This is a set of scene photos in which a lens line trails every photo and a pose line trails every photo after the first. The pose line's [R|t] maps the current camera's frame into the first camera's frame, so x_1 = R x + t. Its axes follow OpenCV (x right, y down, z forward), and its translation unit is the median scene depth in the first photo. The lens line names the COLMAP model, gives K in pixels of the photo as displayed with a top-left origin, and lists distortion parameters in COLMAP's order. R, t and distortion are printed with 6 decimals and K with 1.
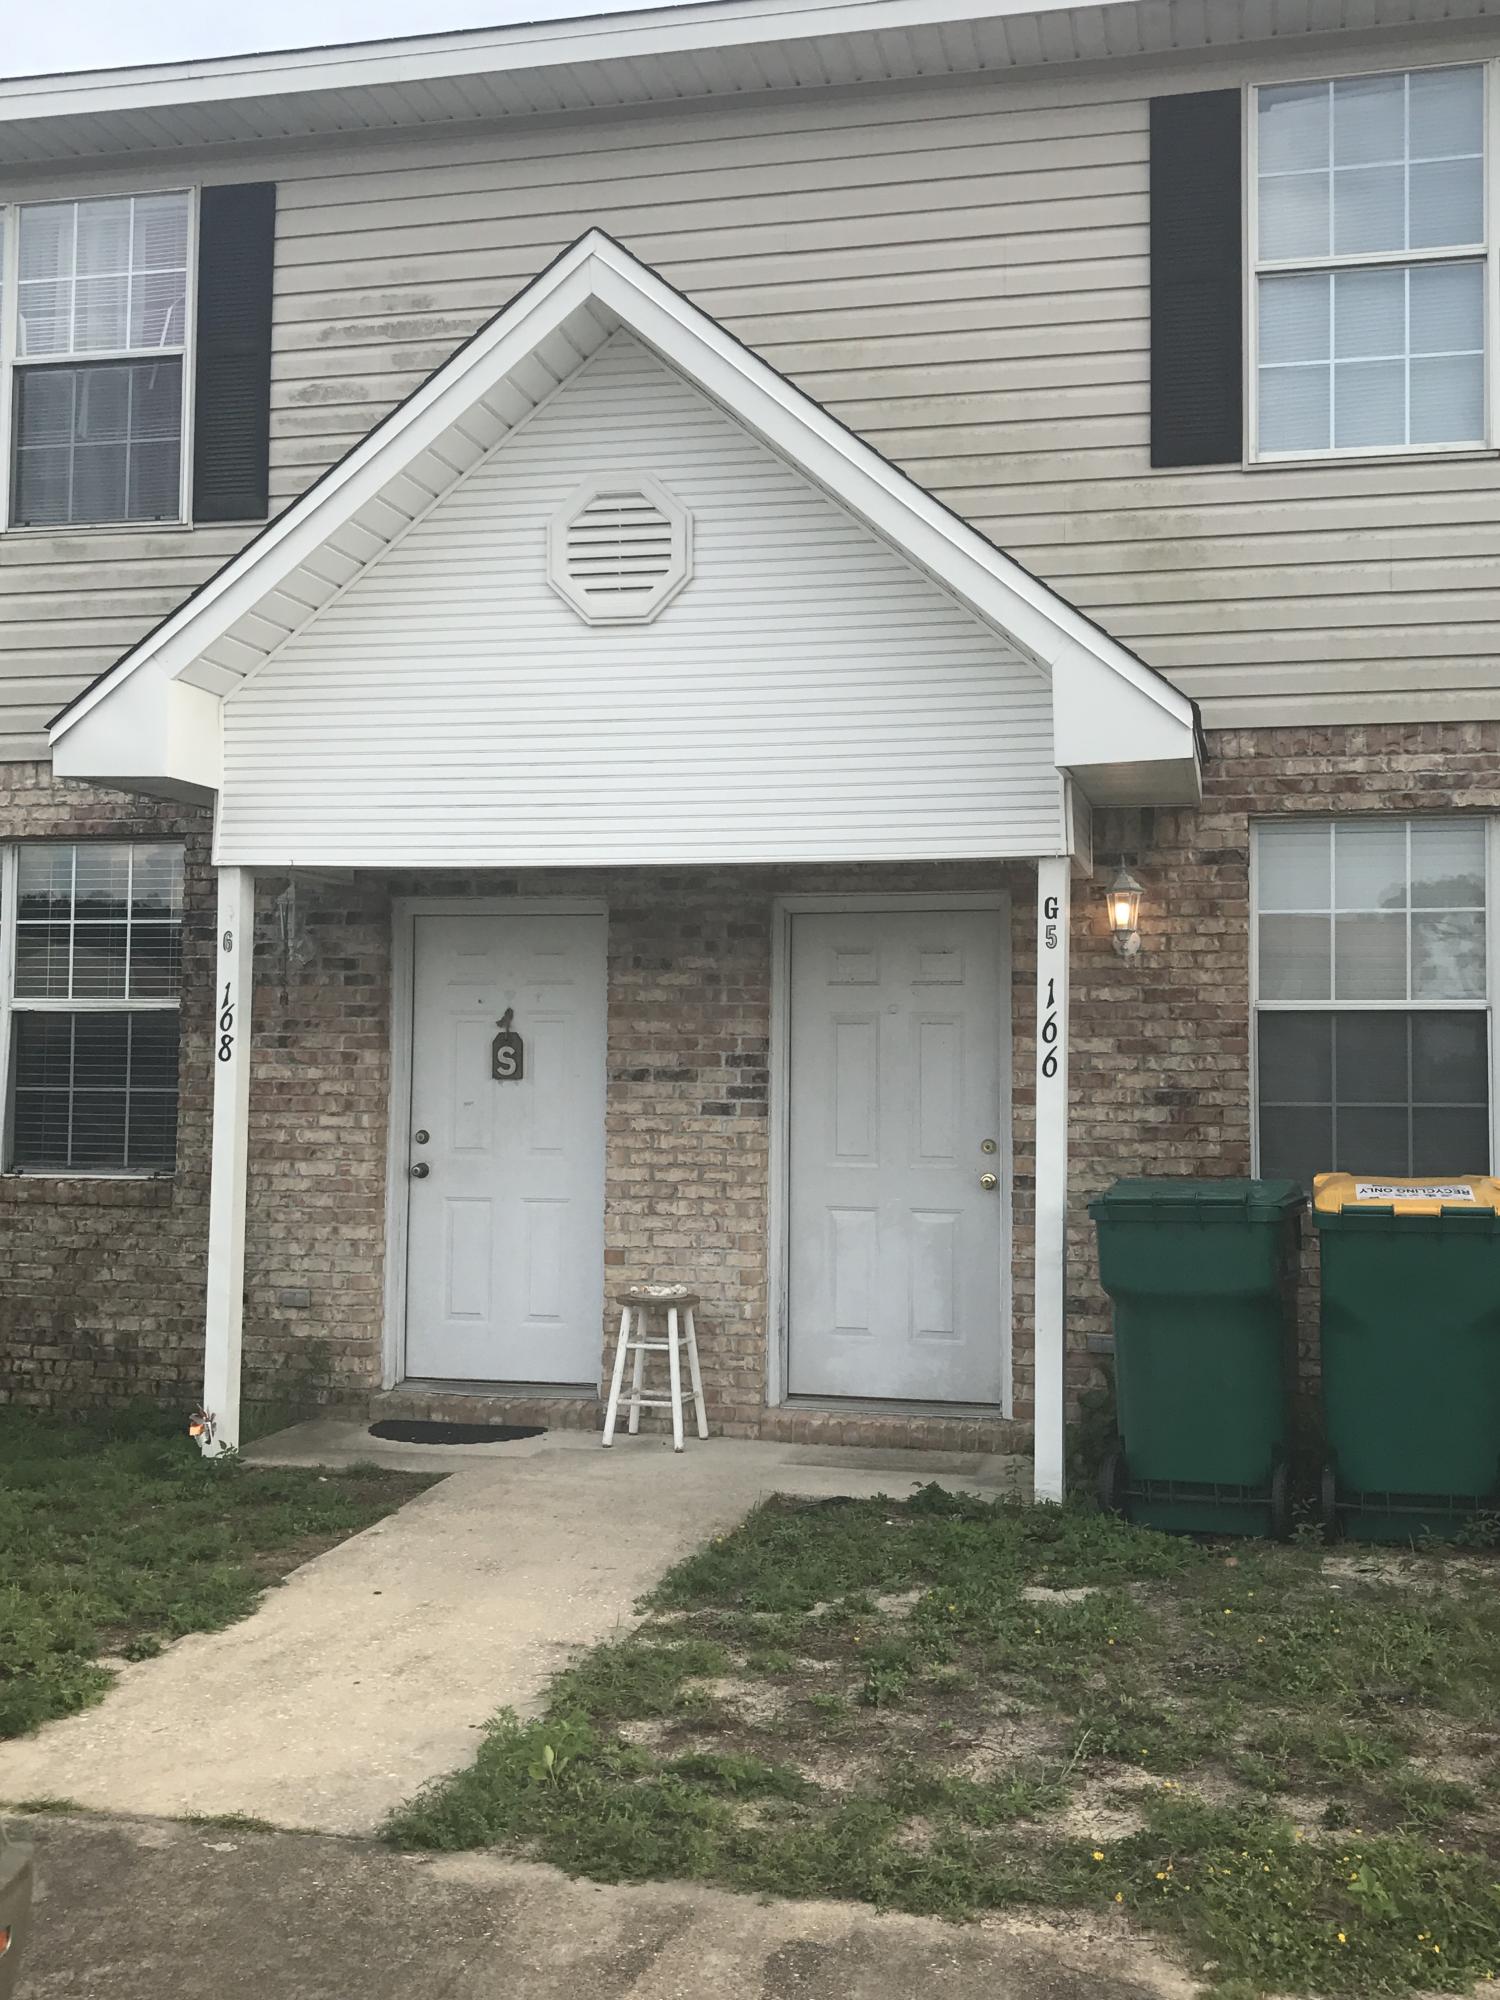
lens RADIAL K [[2103.6, 0, 749.8], [0, 2103.6, 994.4], [0, 0, 1]] dist [0.130051, 0.000000]
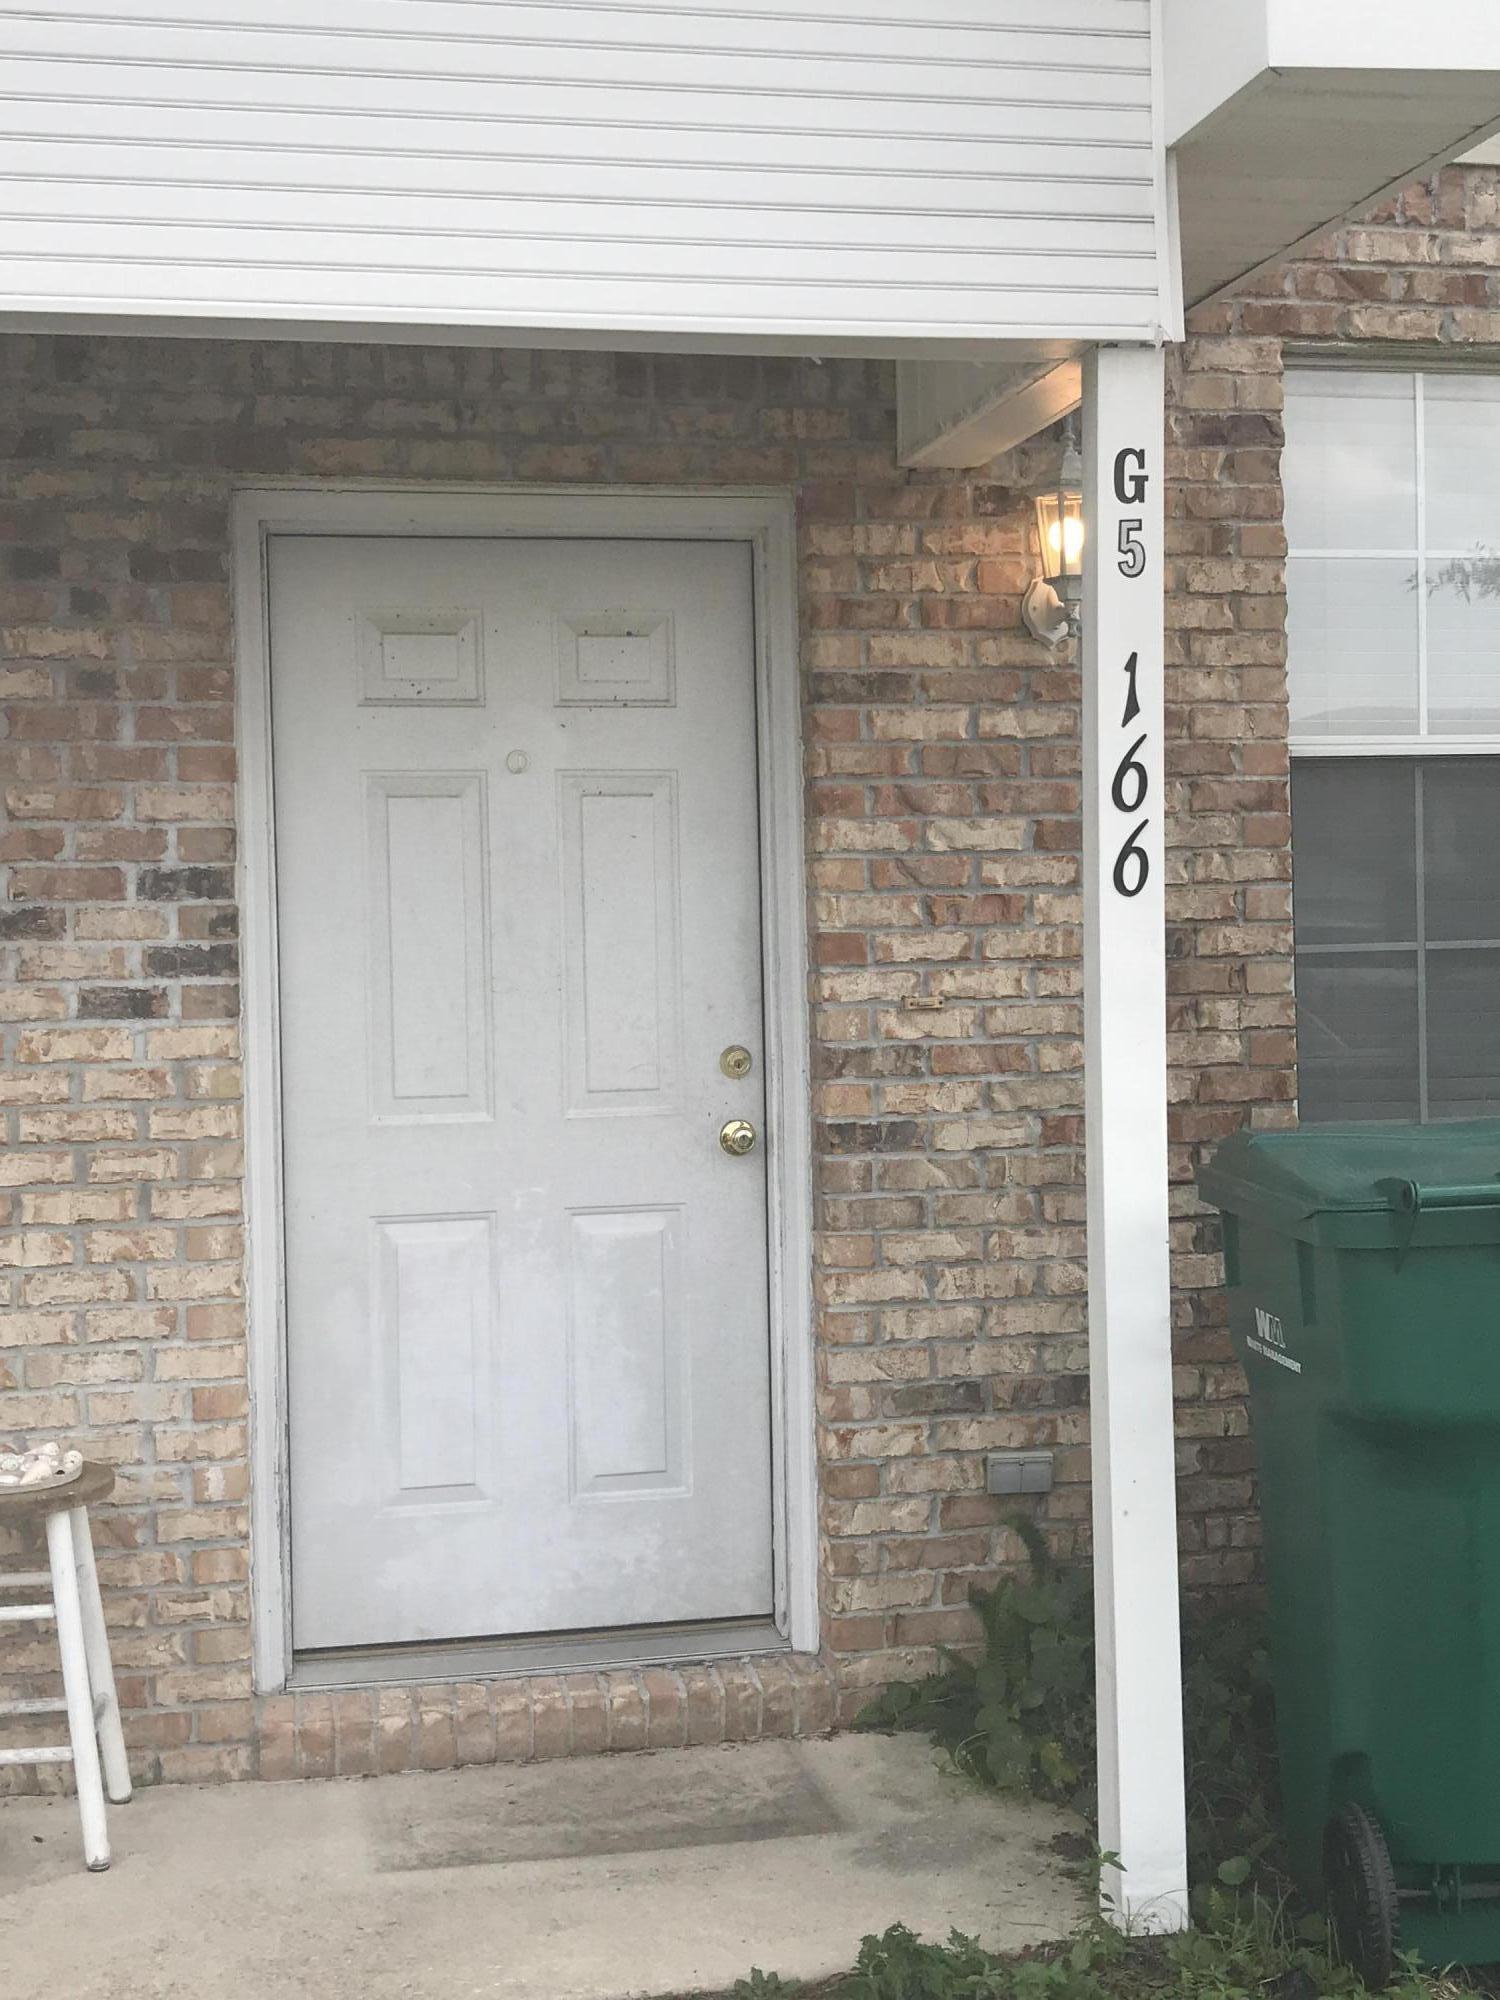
lens RADIAL K [[2456.2, 0, 753.6], [0, 2456.2, 1004.2], [0, 0, 1]] dist [0.040034, 0.000000]
pose [[0.903121, -0.038155, 0.427687, -0.109672], [0.009482, 0.997573, 0.068973, 0.022923], [-0.429281, -0.058235, 0.901291, 0.519572]]
